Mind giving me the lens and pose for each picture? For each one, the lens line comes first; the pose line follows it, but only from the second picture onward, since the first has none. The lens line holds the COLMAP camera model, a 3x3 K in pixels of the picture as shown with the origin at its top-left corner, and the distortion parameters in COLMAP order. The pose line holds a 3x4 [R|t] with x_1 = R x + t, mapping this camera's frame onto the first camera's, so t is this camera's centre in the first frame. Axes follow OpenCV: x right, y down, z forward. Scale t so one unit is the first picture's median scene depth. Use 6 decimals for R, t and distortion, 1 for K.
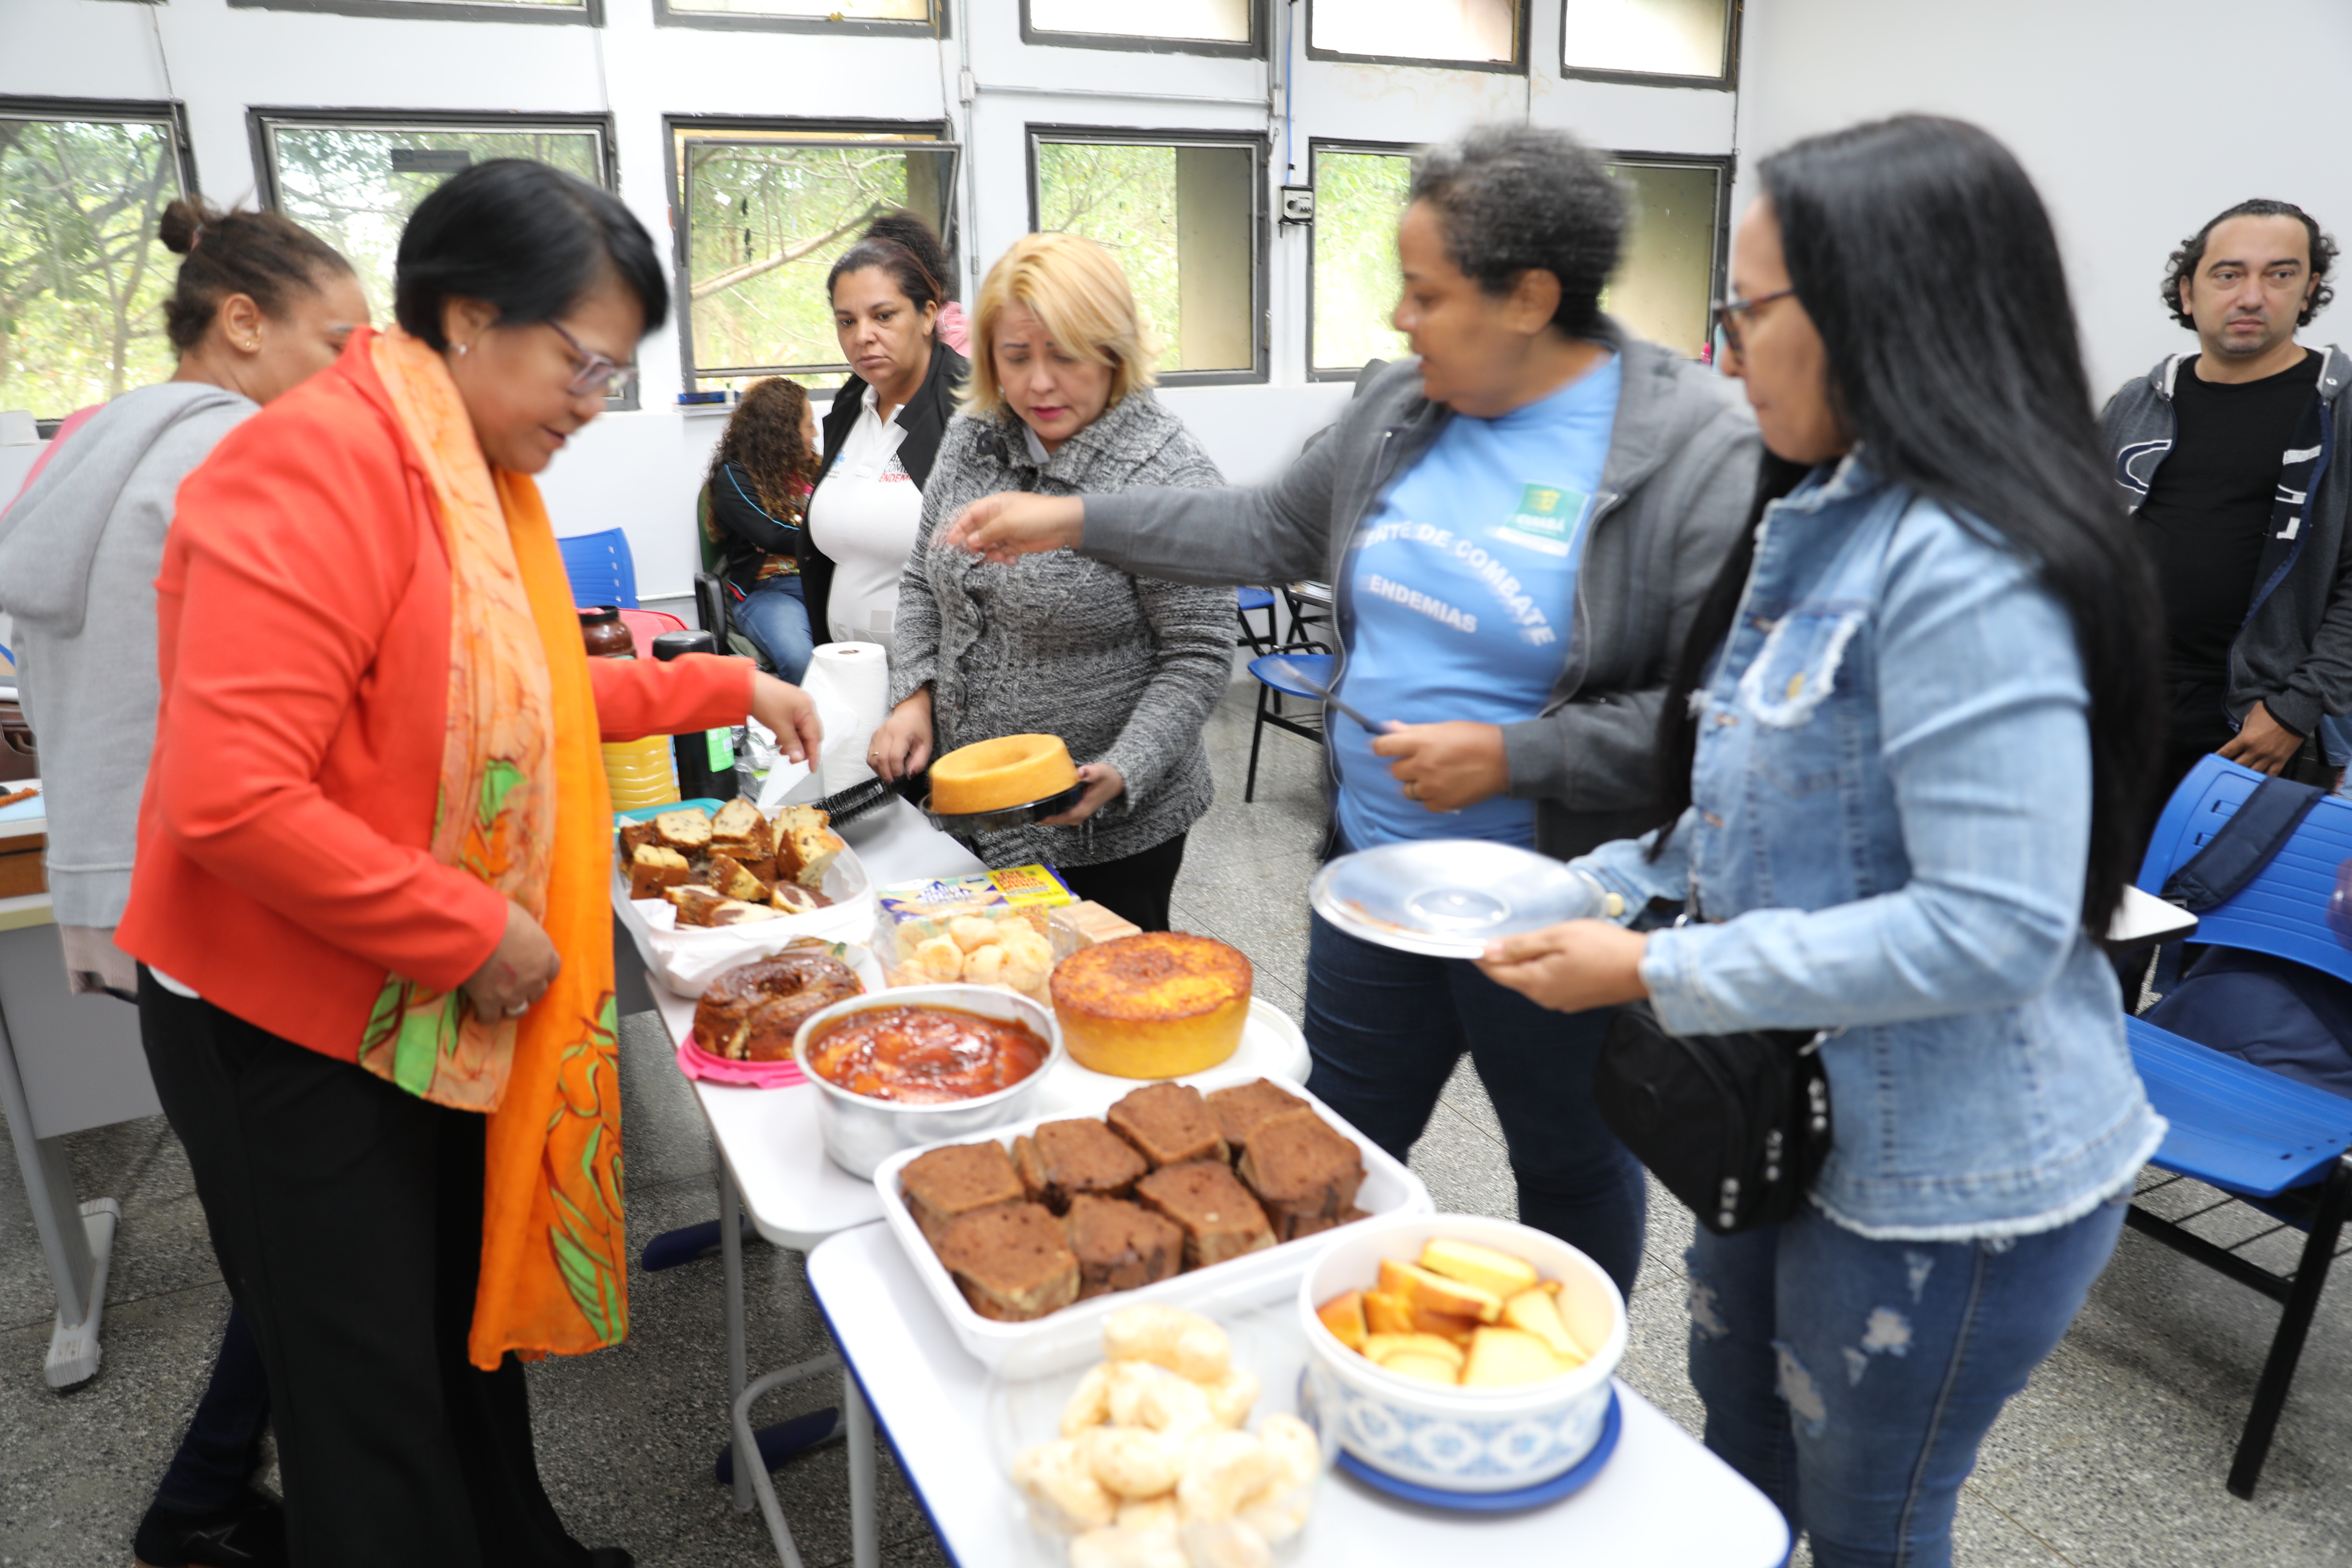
lens RADIAL K [[1626.3, 0, 1178.5], [0, 1626.3, 783.9], [0, 0, 1]] dist [-0.100014, 0.072450]
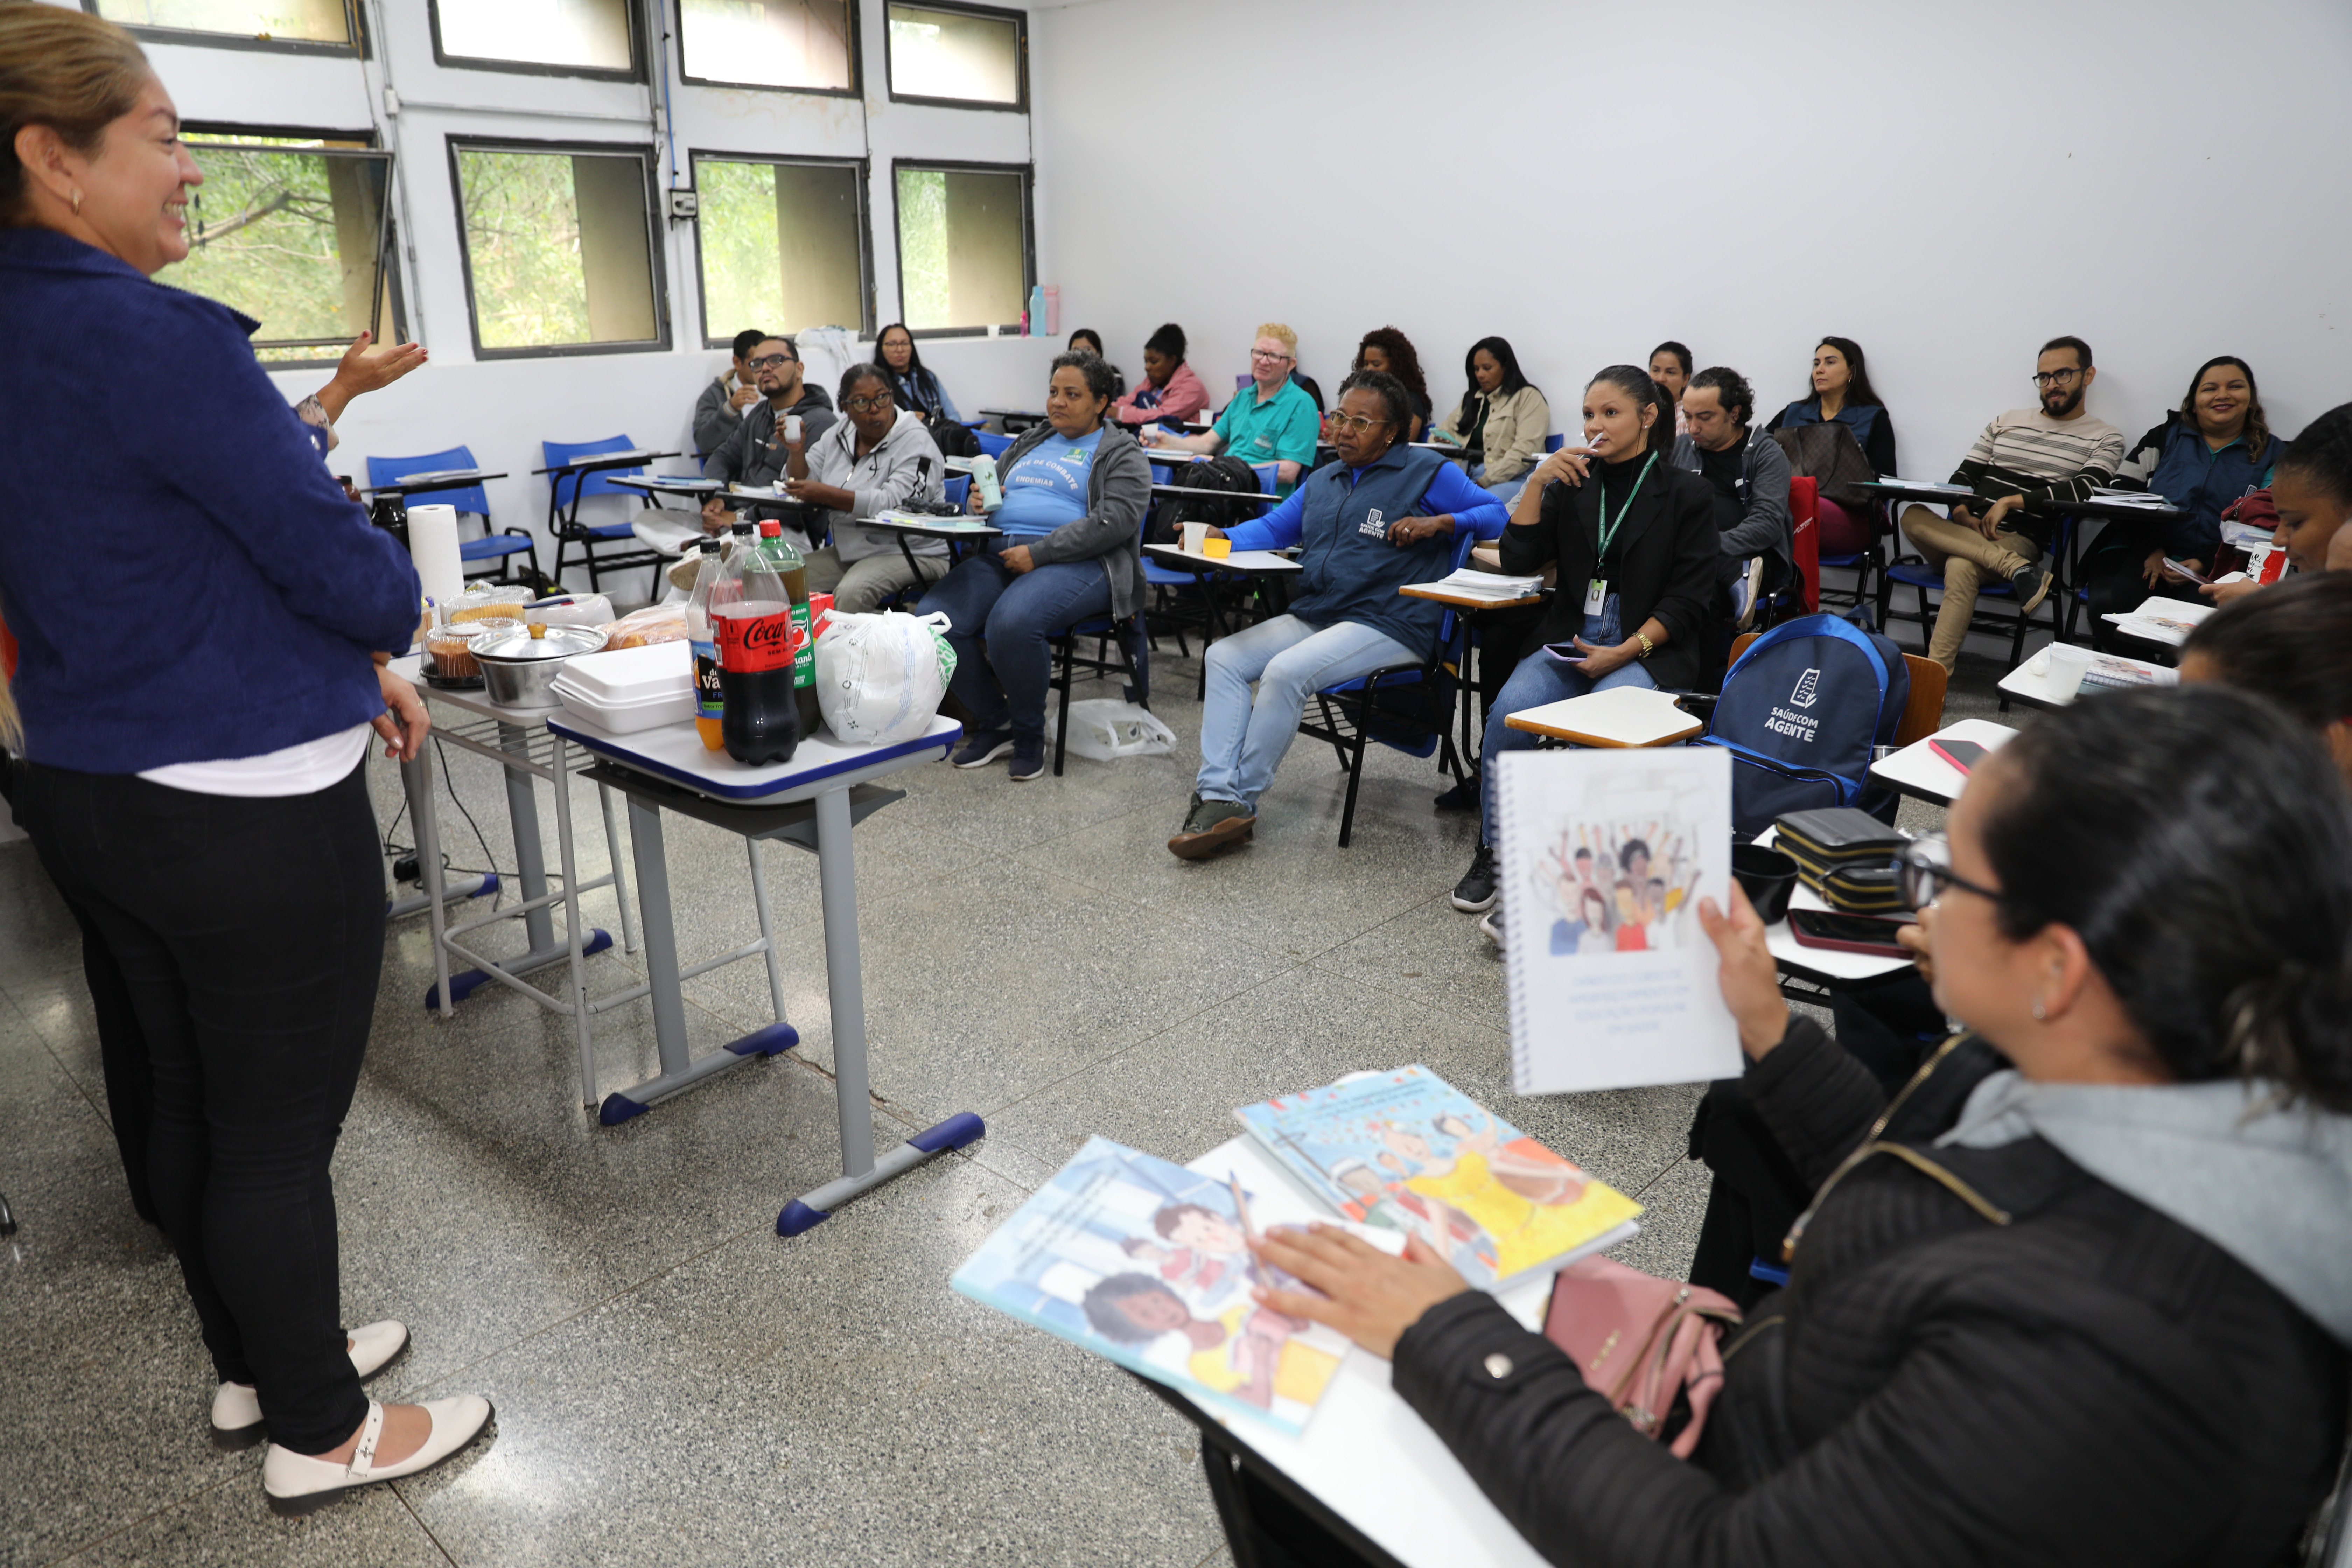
lens RADIAL K [[1626.3, 0, 1188.1], [0, 1626.3, 793.7], [0, 0, 1]] dist [-0.100014, 0.072450]
pose [[0.930700, -0.103376, 0.350873, -0.041939], [0.097133, 0.994642, 0.035399, 0.083094], [-0.352652, 0.001136, 0.935754, -0.279493]]
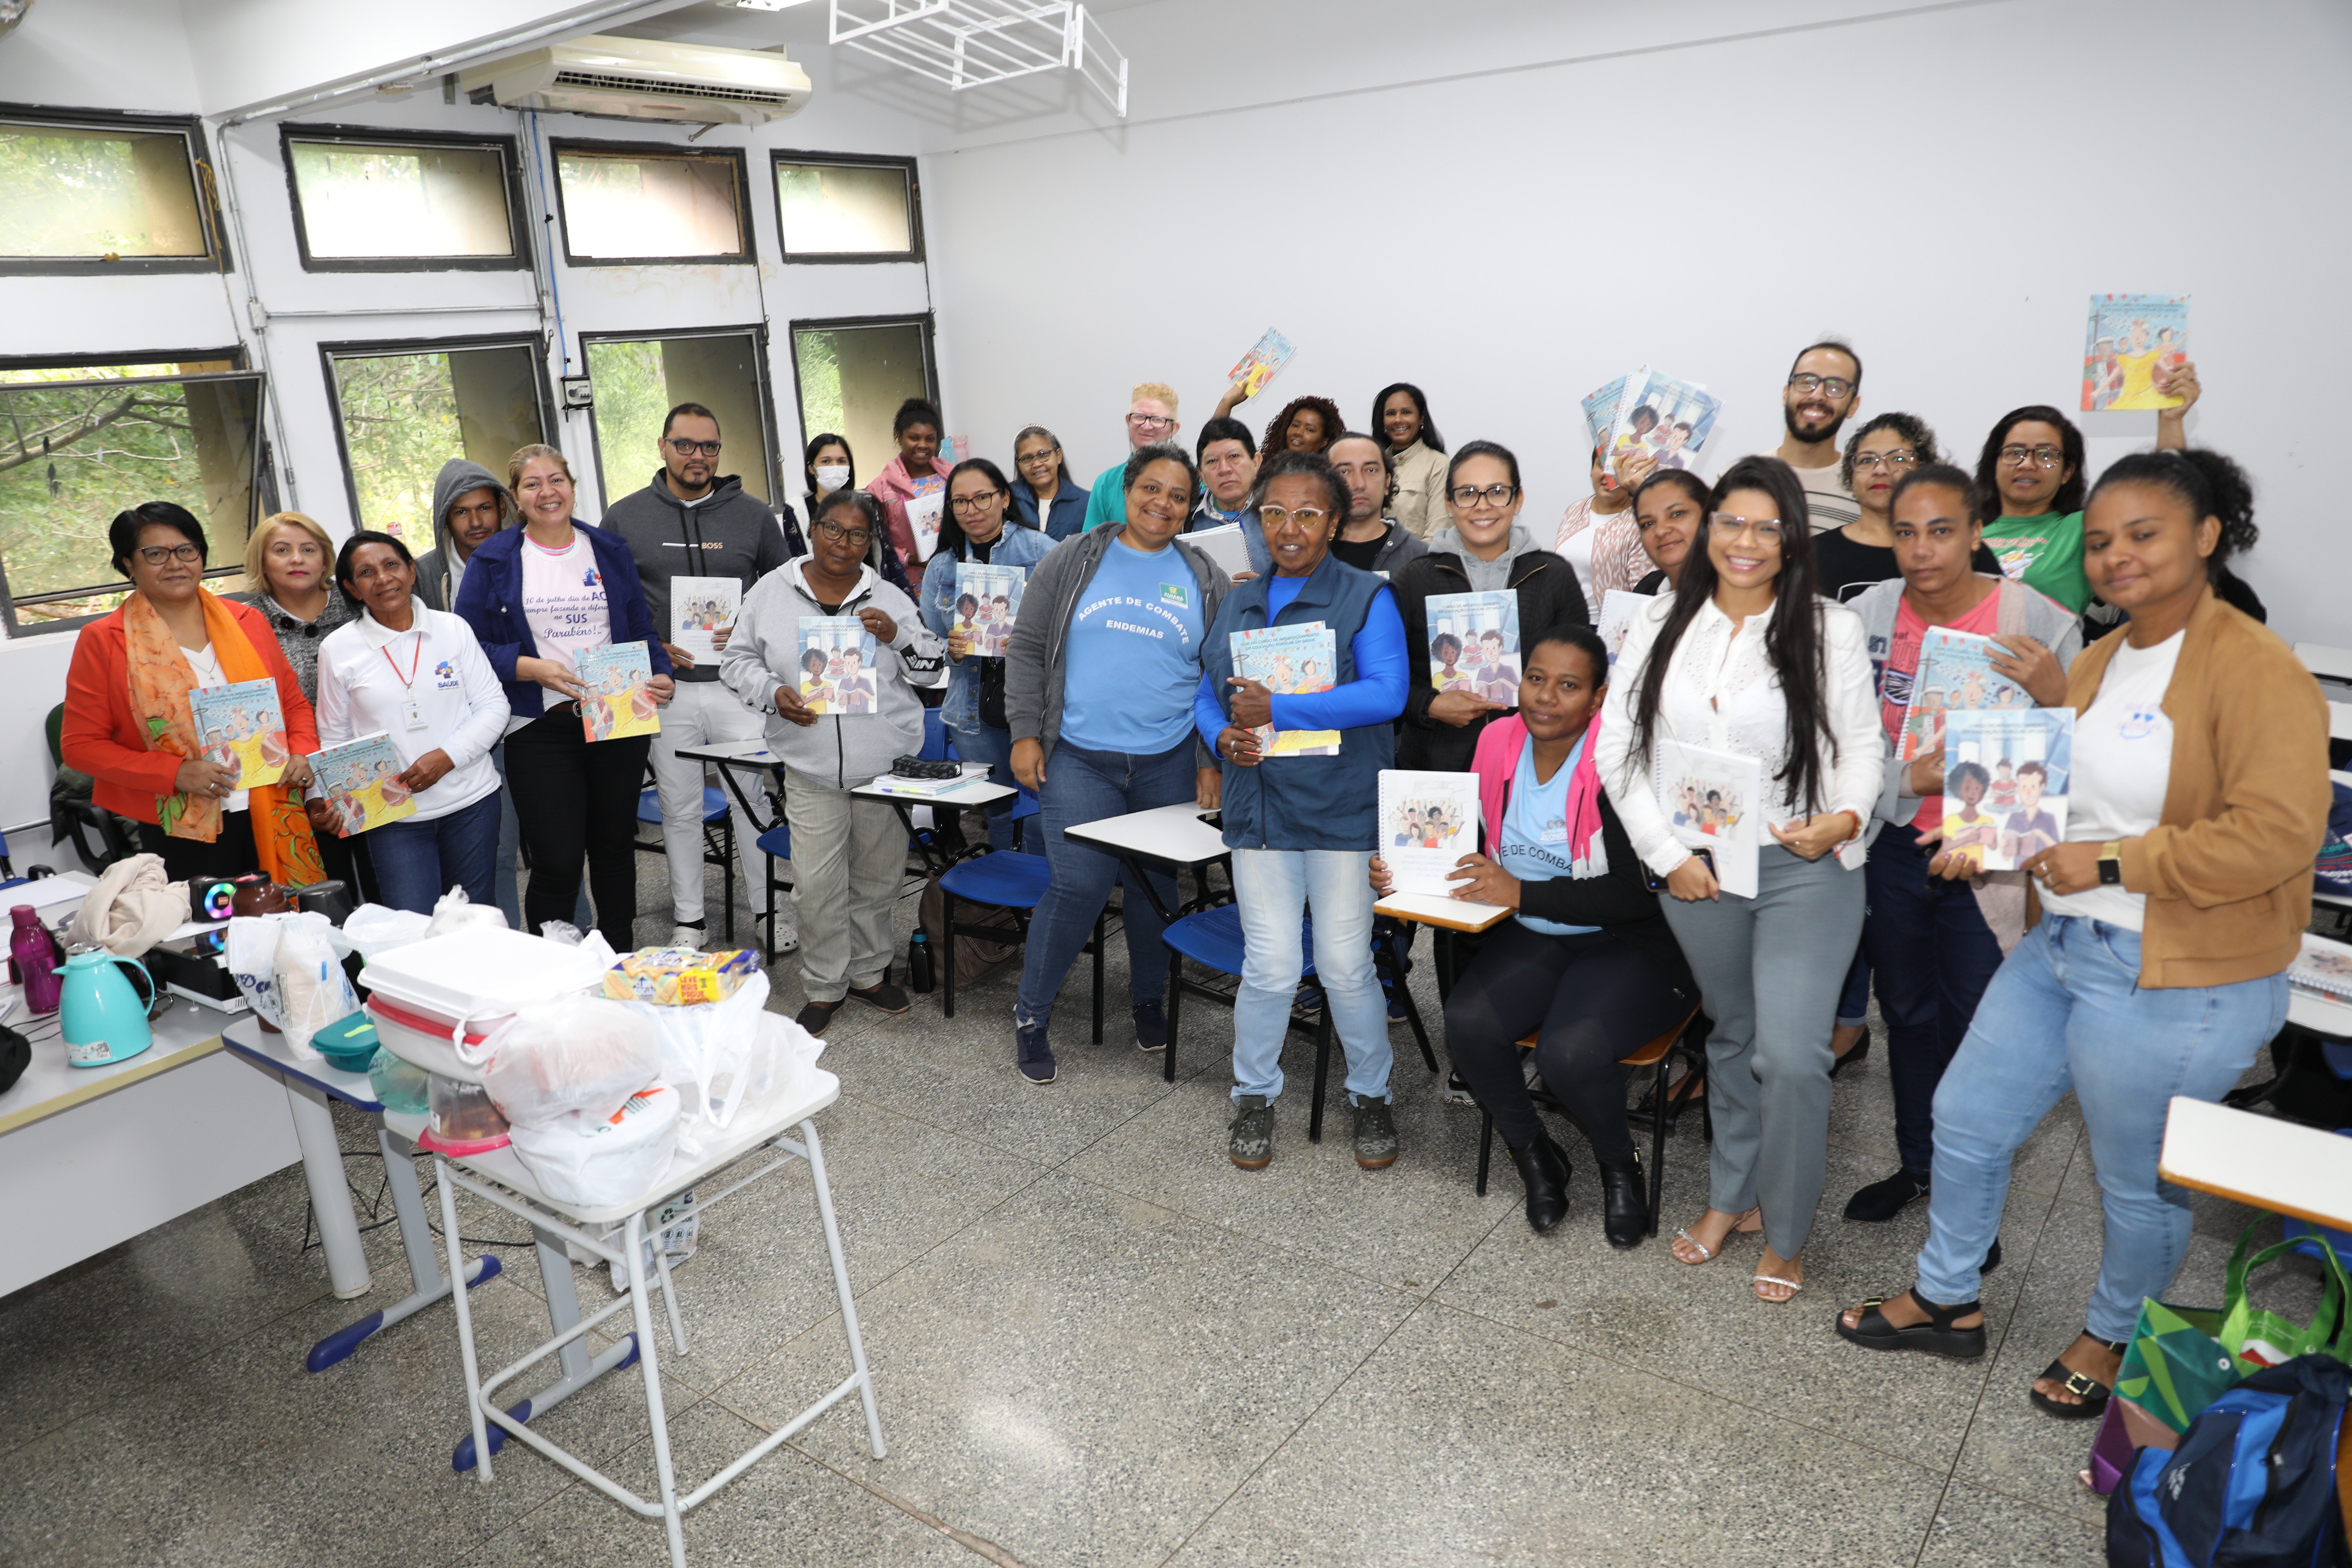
lens RADIAL K [[1626.3, 0, 1186.9], [0, 1626.3, 775.6], [0, 0, 1]] dist [-0.100014, 0.072450]
pose [[0.886396, -0.159725, 0.434500, -0.081052], [0.172467, 0.984962, 0.010238, -0.026968], [-0.429601, 0.065862, 0.900614, -0.201877]]
